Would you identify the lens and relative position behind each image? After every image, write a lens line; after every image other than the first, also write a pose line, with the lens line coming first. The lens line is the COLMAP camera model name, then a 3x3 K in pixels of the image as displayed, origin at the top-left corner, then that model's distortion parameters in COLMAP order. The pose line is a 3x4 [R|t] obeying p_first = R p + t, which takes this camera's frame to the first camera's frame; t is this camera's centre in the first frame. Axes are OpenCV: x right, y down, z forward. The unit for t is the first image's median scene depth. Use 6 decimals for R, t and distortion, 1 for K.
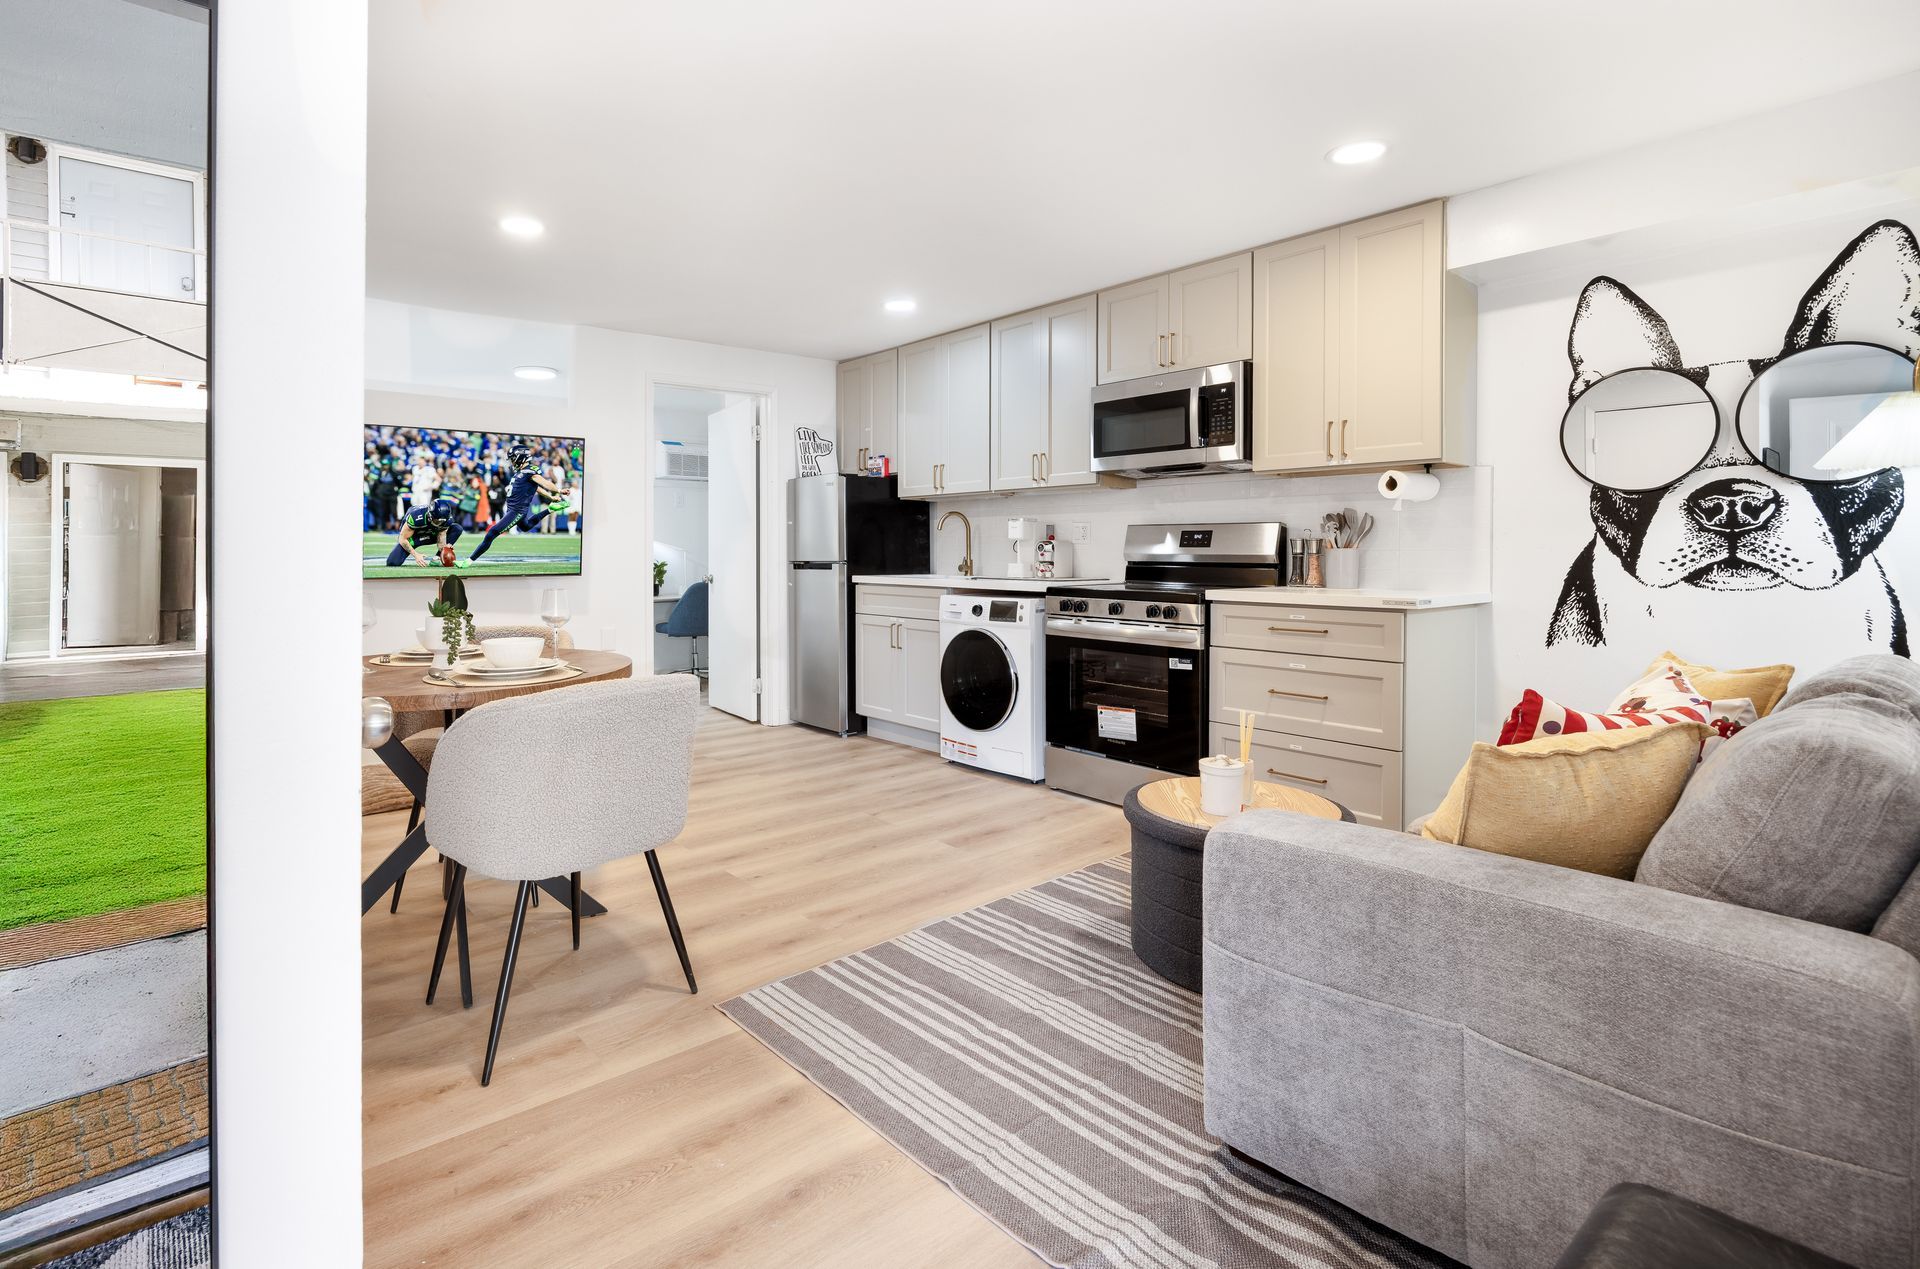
lens RADIAL K [[901.0, 0, 848.2], [0, 901.0, 559.7], [0, 0, 1]] dist [-0.015841, 0.001417]
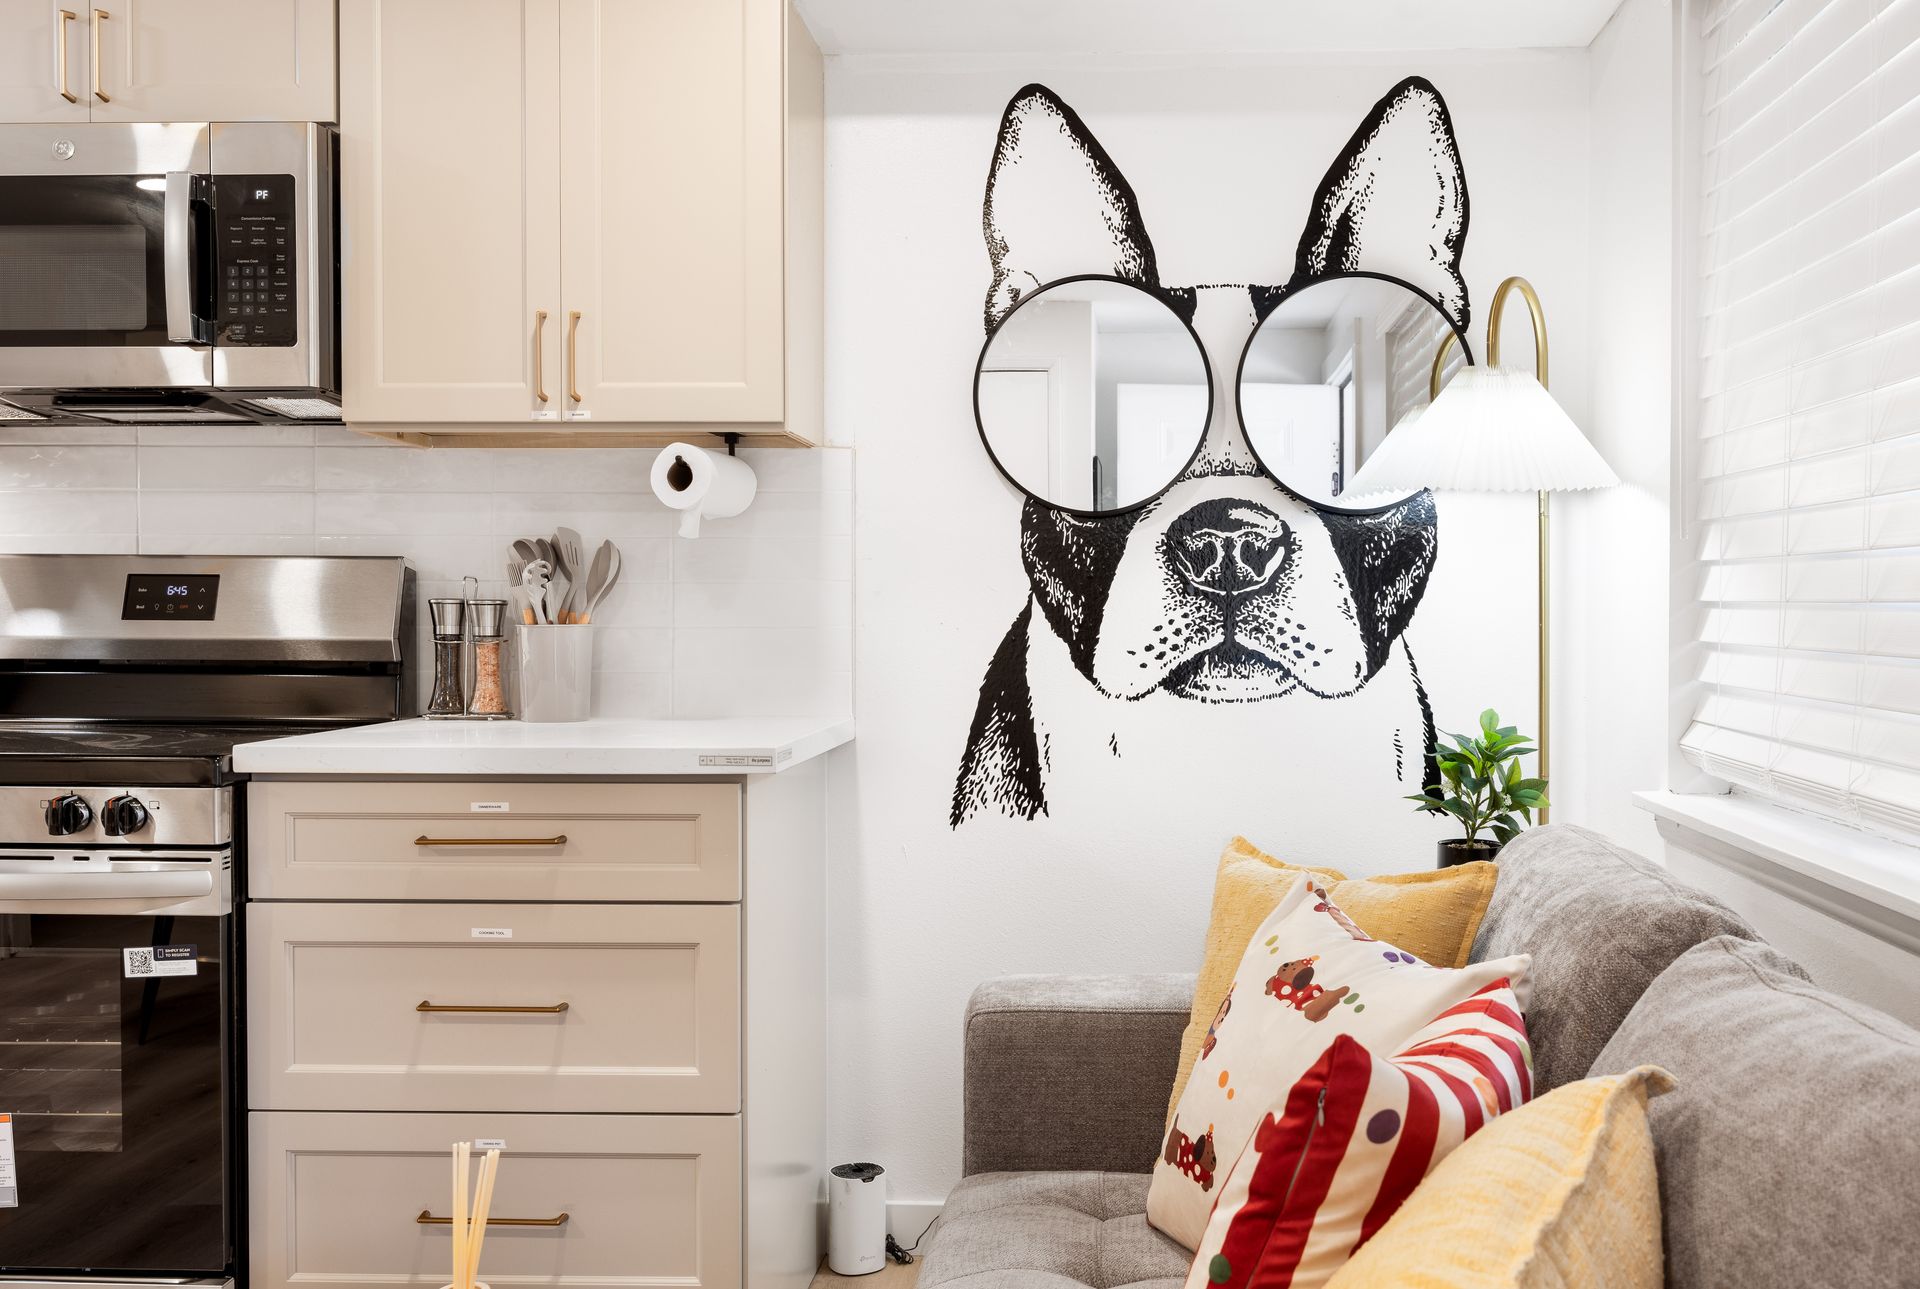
lens RADIAL K [[1818.0, 0, 1105.1], [0, 1818.0, 649.3], [0, 0, 1]] dist [0.007284, 0.000000]
pose [[0.623517, -0.017478, 0.781615, 0.061772], [0.006719, 0.999833, 0.016998, -0.017045], [-0.781781, -0.005347, 0.623530, 0.343629]]
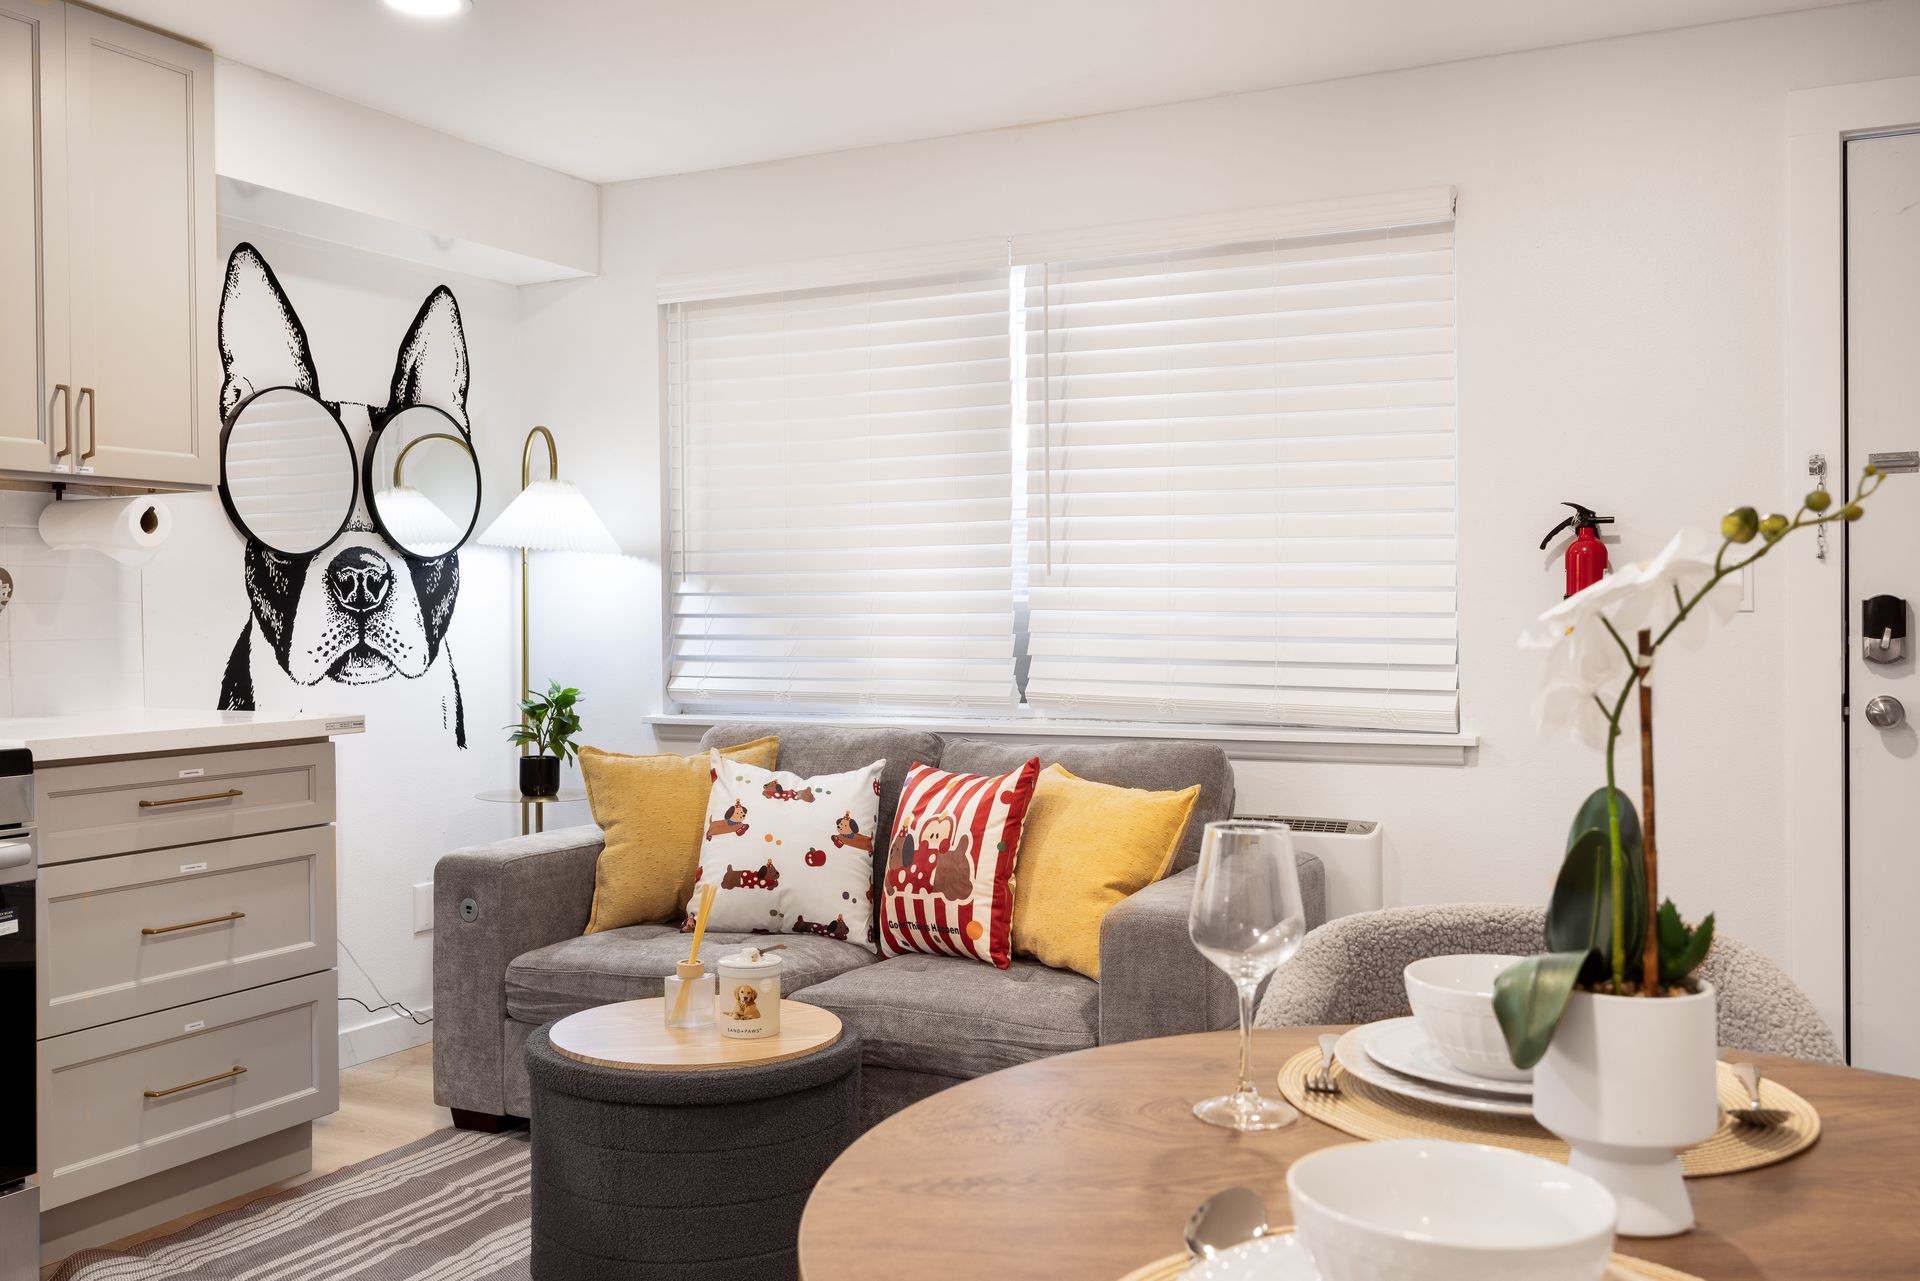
lens RADIAL K [[1741.5, 0, 962.1], [0, 1741.5, 632.4], [0, 0, 1]] dist [0.009746, 0.029407]
pose [[-0.445703, -0.007567, 0.895149, -0.668648], [0.016453, 0.999726, 0.016643, -0.029244], [-0.895030, 0.022146, -0.445456, 1.179562]]
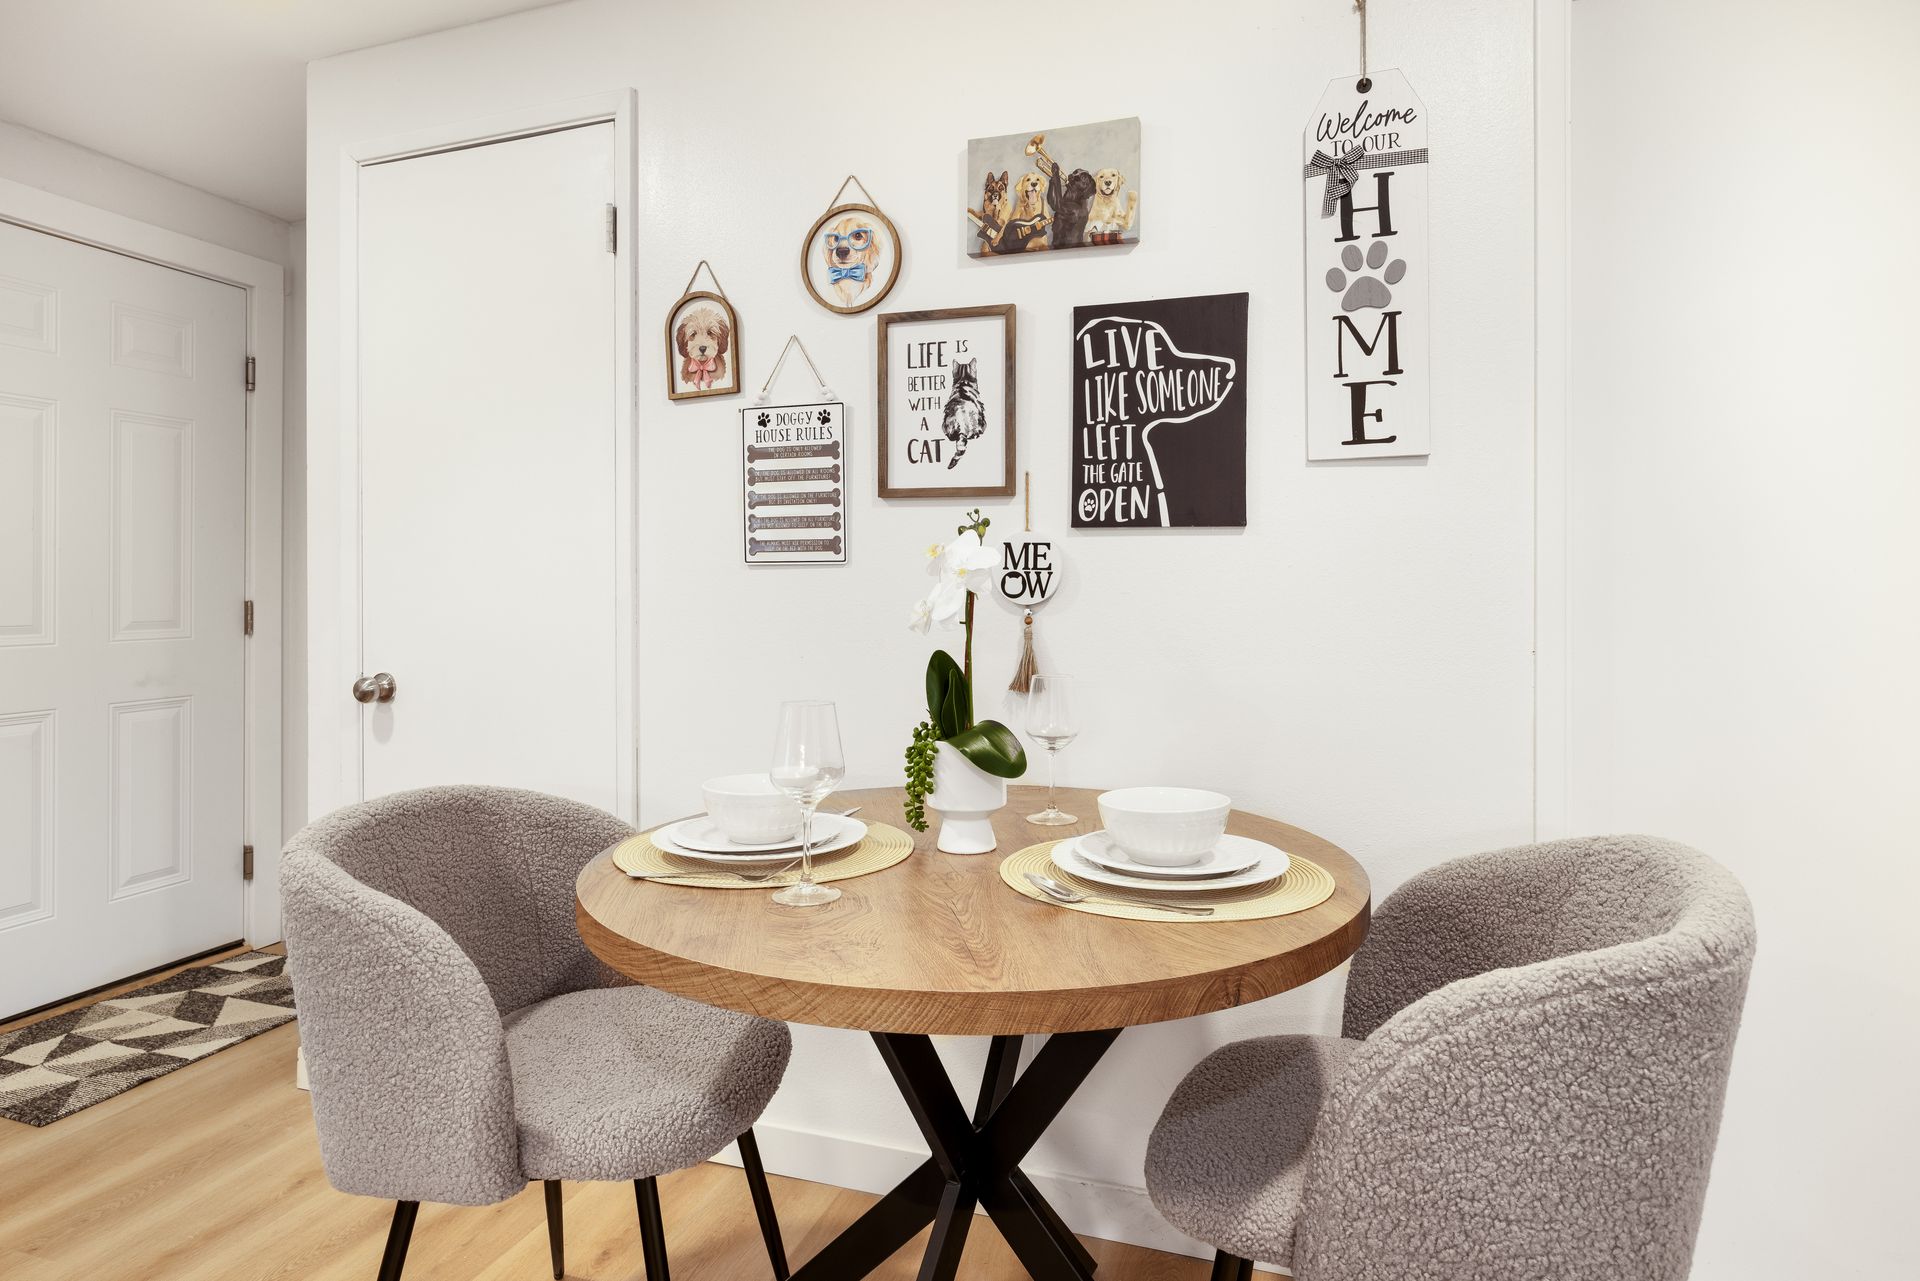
lens RADIAL K [[1071.6, 0, 959.7], [0, 1071.6, 581.6], [0, 0, 1]] dist [-0.001436, -0.001607]
pose [[-0.828576, -0.001481, -0.559875, -0.108008], [-0.001026, 0.999999, -0.001126, -0.018148], [0.559876, -0.000359, -0.828576, 1.296106]]
